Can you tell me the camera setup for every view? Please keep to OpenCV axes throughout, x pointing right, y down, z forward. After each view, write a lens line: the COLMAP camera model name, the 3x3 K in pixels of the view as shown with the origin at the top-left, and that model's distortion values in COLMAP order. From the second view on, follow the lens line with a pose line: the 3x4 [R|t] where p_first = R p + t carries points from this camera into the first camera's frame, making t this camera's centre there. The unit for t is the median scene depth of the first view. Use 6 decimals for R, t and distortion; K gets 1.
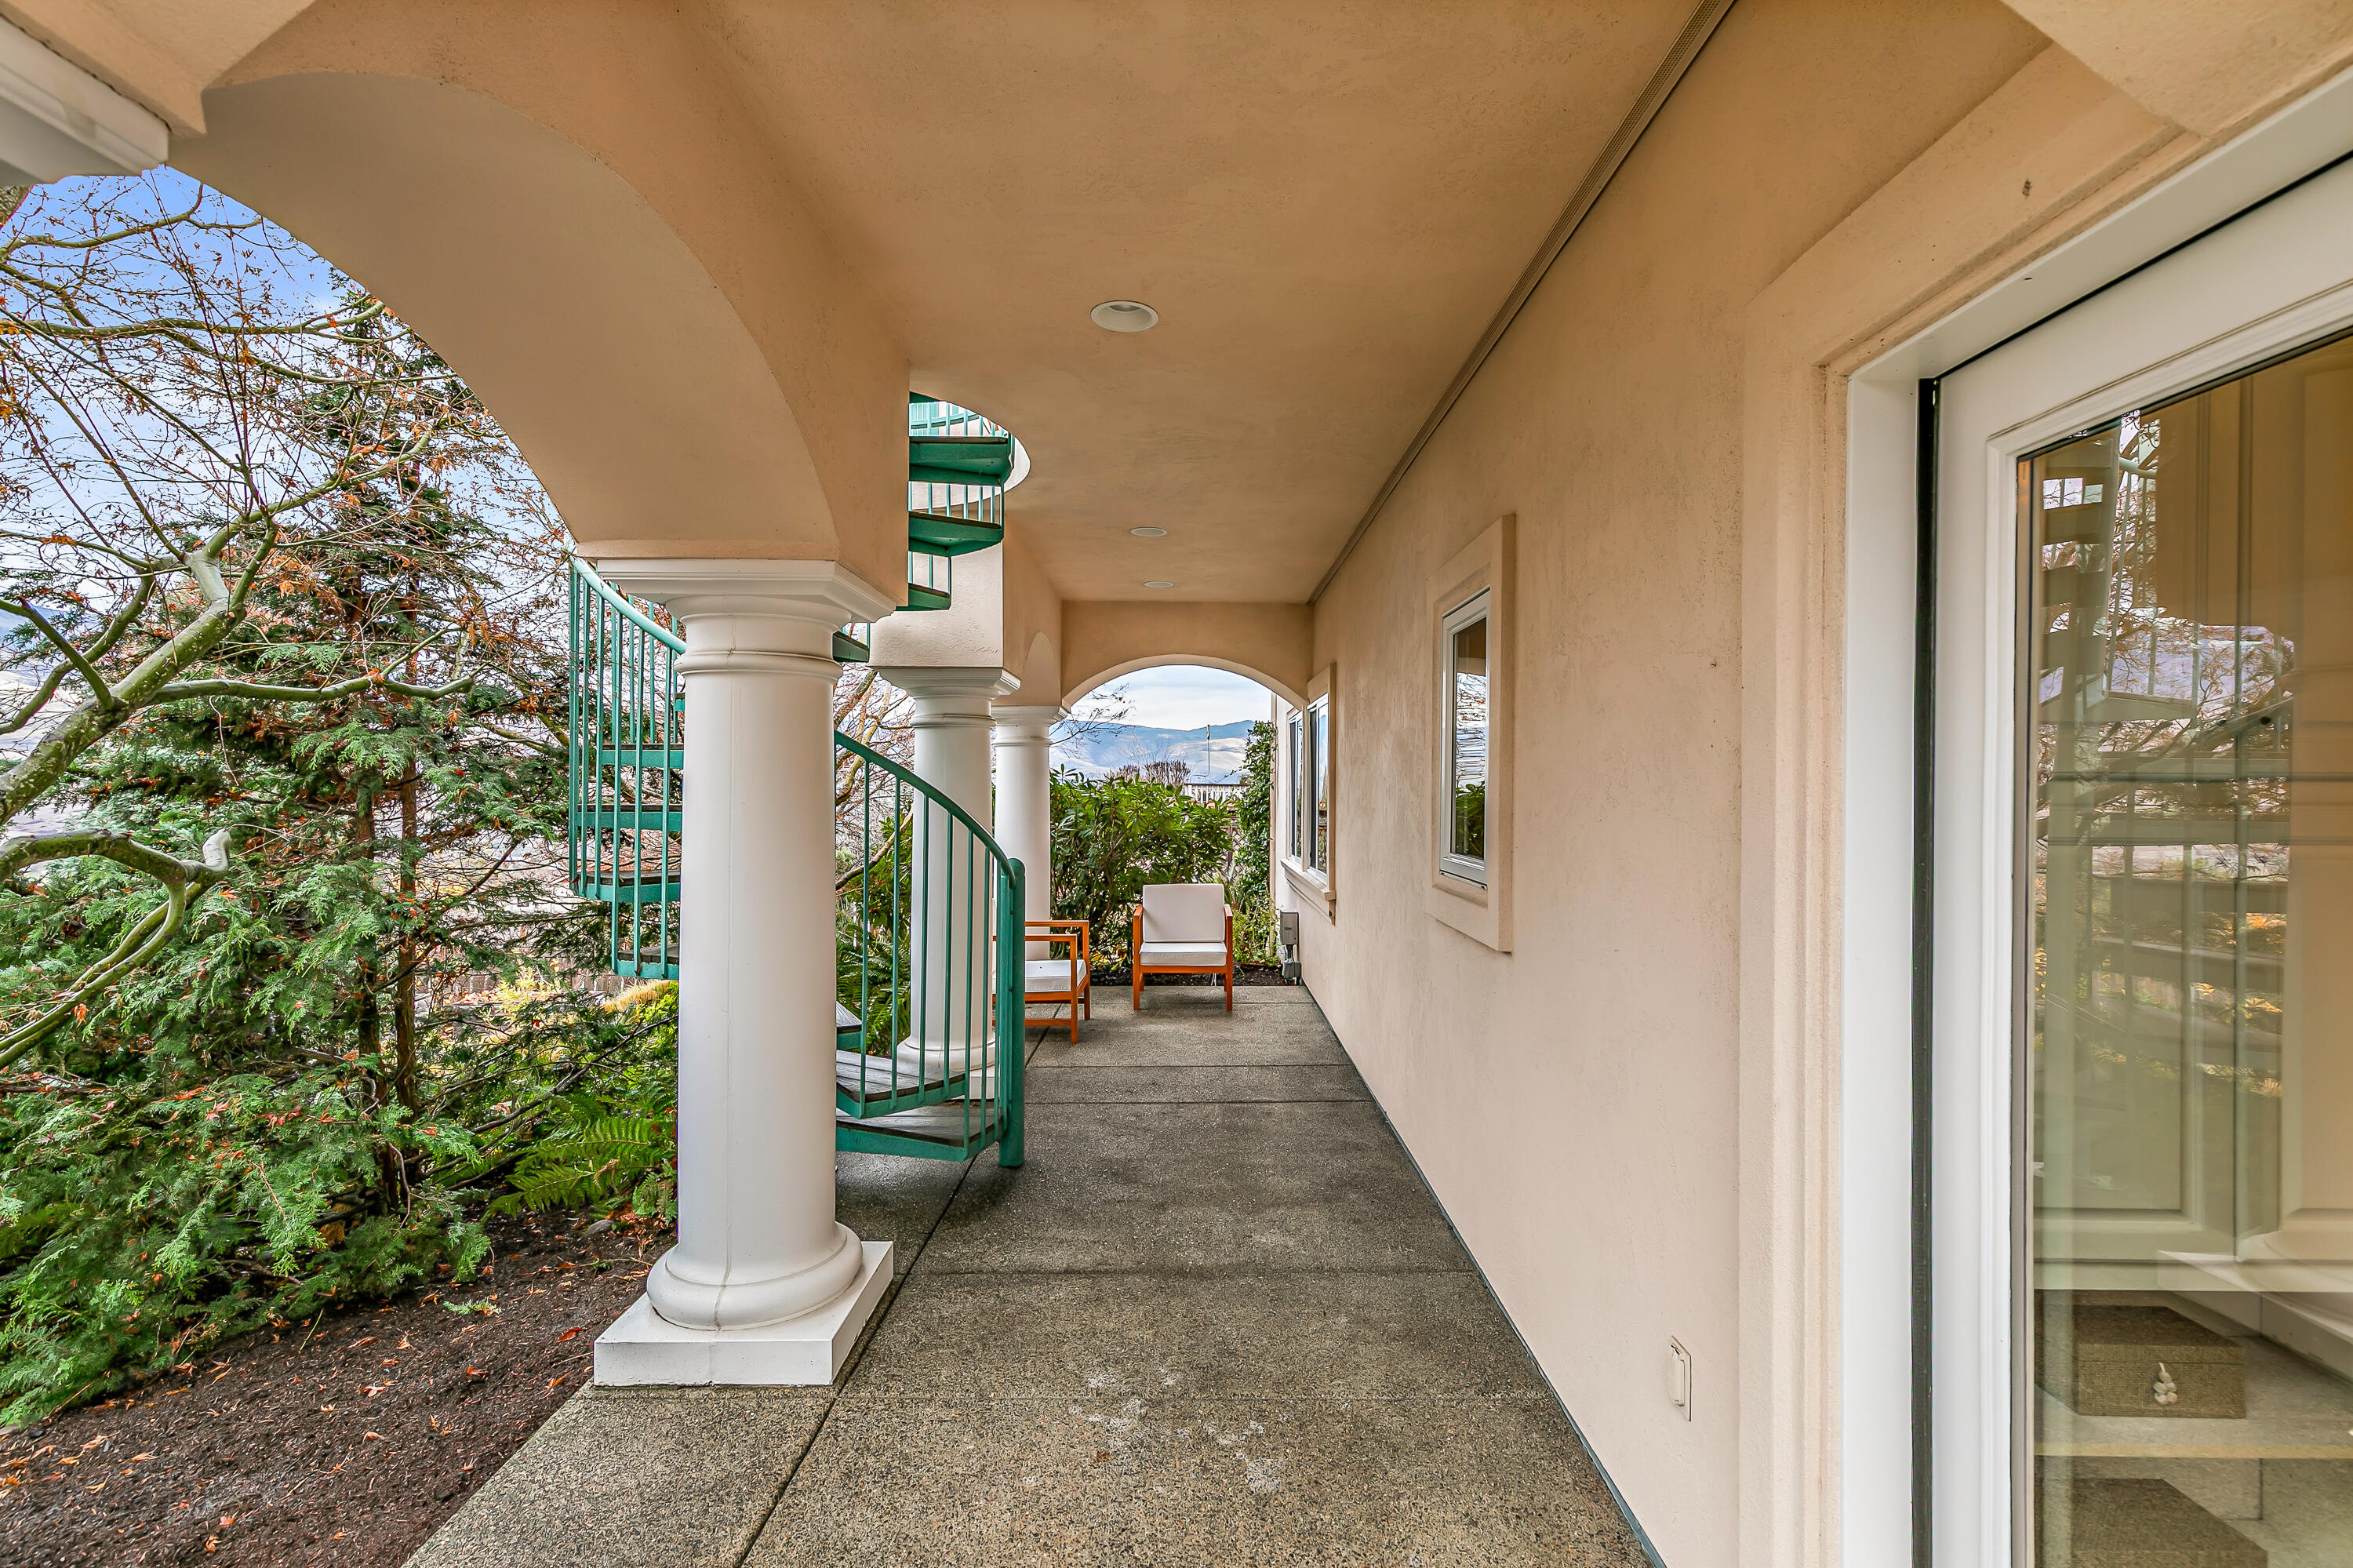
lens RADIAL K [[1080.1, 0, 1176.3], [0, 1080.1, 797.3], [0, 0, 1]] dist [0.010855, -0.000175]
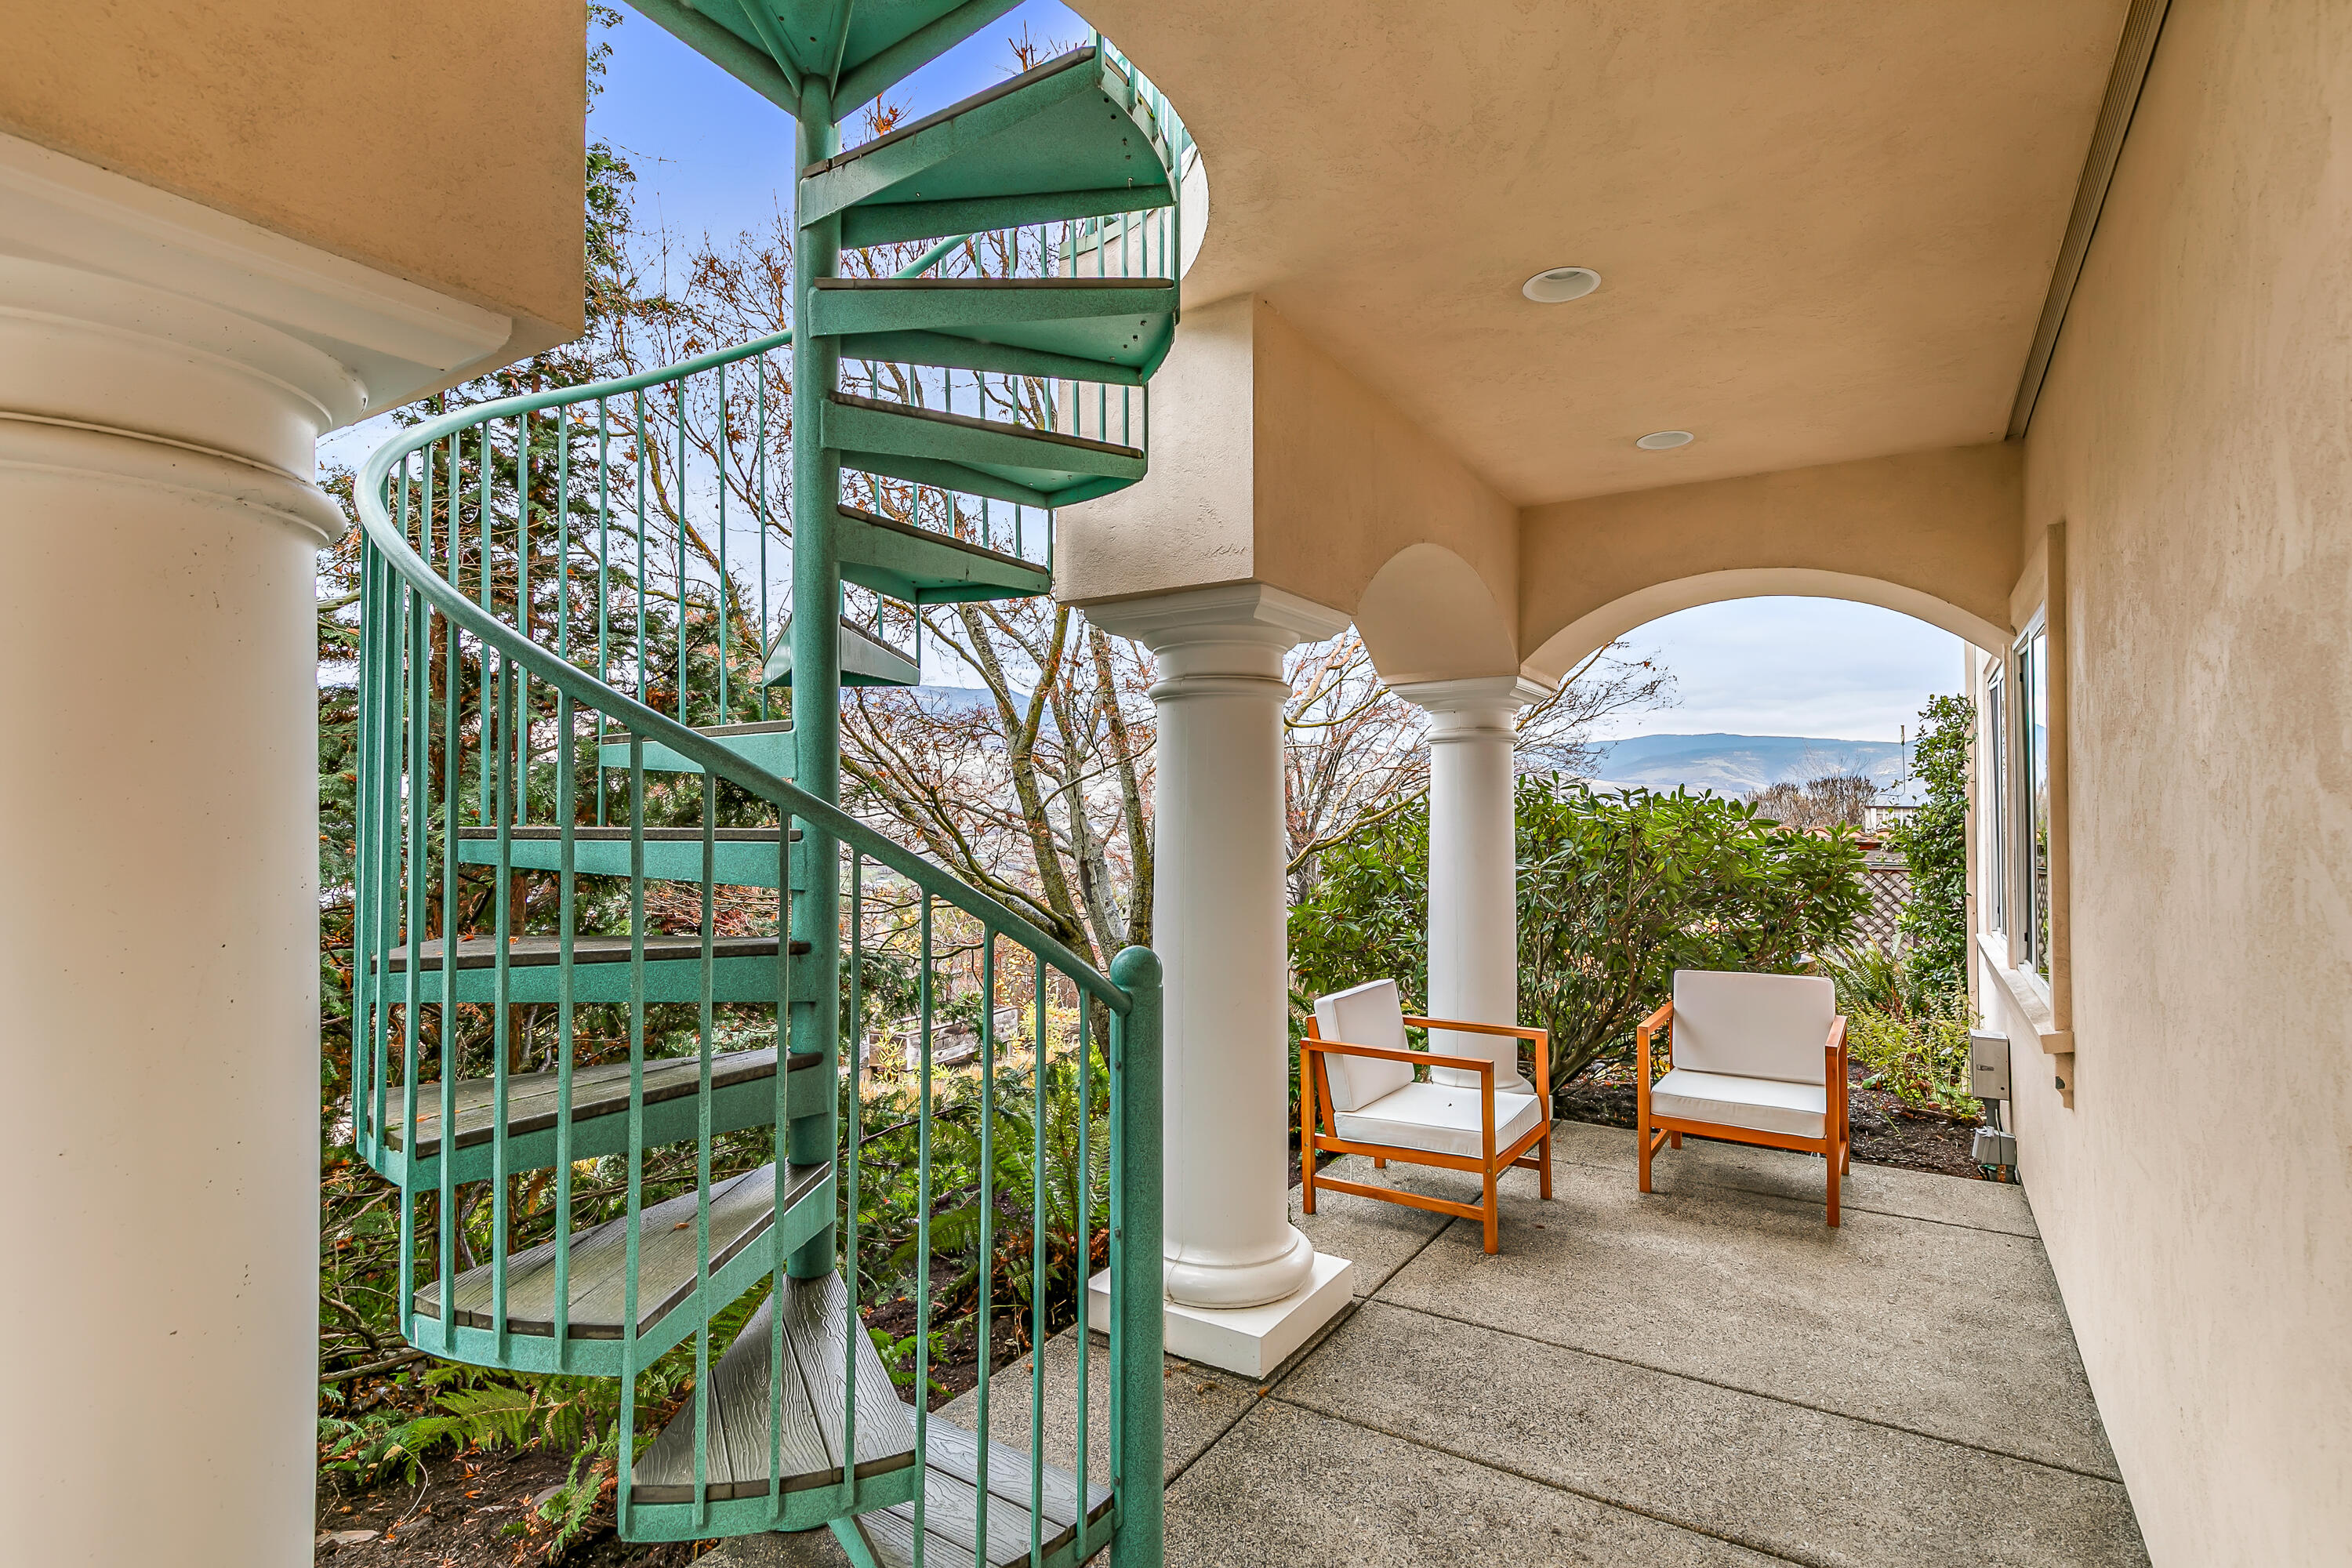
lens RADIAL K [[1121.5, 0, 1175.5], [0, 1121.5, 795.3], [0, 0, 1]] dist [0.017083, -0.000200]
pose [[0.846939, -0.010003, -0.531596, 0.073276], [-0.003821, 0.999683, -0.024899, 0.001590], [0.531677, 0.023120, 0.846632, 0.355722]]
